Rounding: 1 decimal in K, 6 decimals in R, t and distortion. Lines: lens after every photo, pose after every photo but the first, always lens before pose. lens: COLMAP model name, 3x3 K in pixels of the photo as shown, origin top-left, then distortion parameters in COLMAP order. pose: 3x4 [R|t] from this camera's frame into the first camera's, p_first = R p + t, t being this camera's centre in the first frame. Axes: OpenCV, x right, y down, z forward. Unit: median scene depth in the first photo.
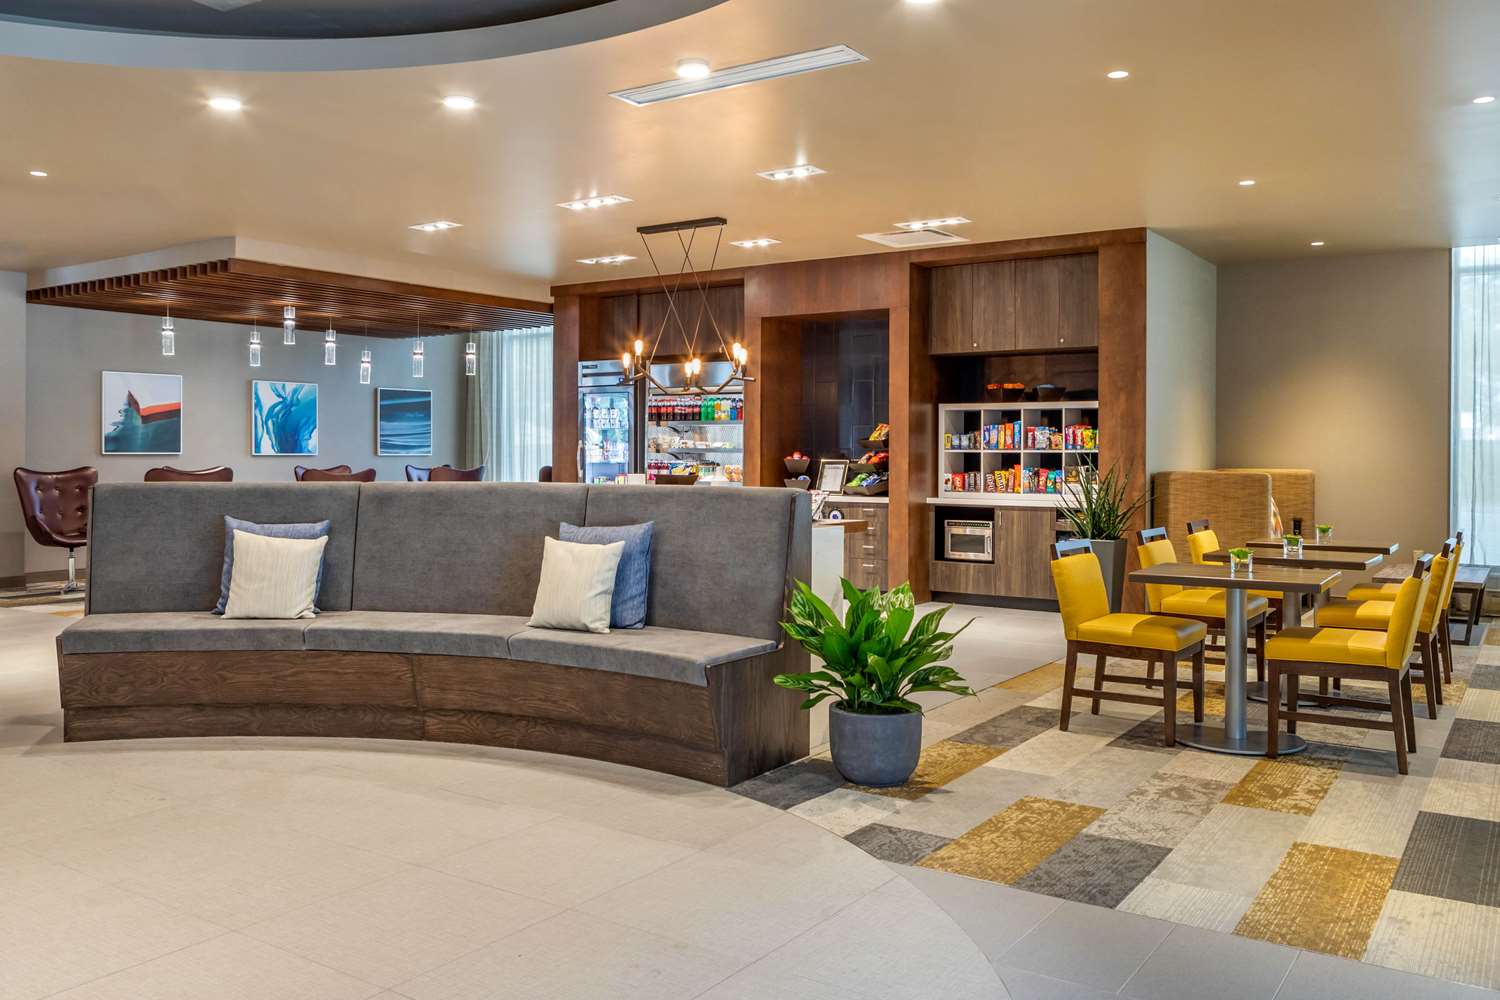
lens RADIAL K [[1205.1, 0, 750.8], [0, 1205.1, 491.8], [0, 0, 1]] dist [-0.039907, 0.001654]
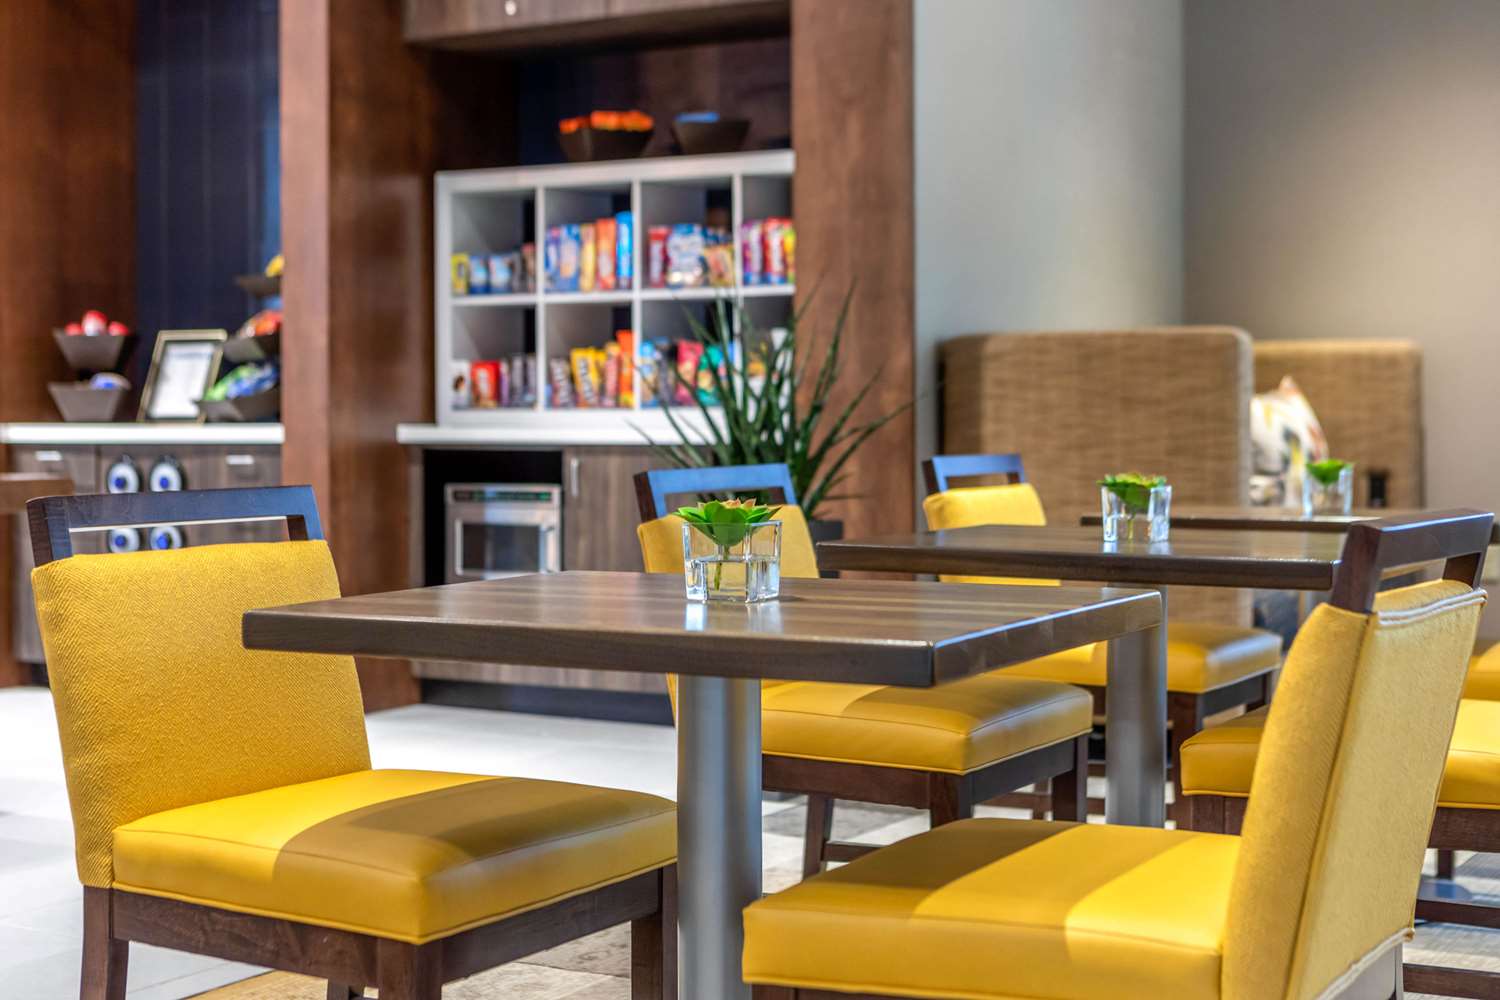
lens RADIAL K [[2271.7, 0, 750.3], [0, 2271.7, 500.5], [0, 0, 1]] dist [0.022572, 0.000000]
pose [[0.996859, -0.011375, 0.078372, 0.202484], [0.010812, 0.999913, 0.007613, 0.024099], [-0.078452, -0.006742, 0.996895, 0.296183]]
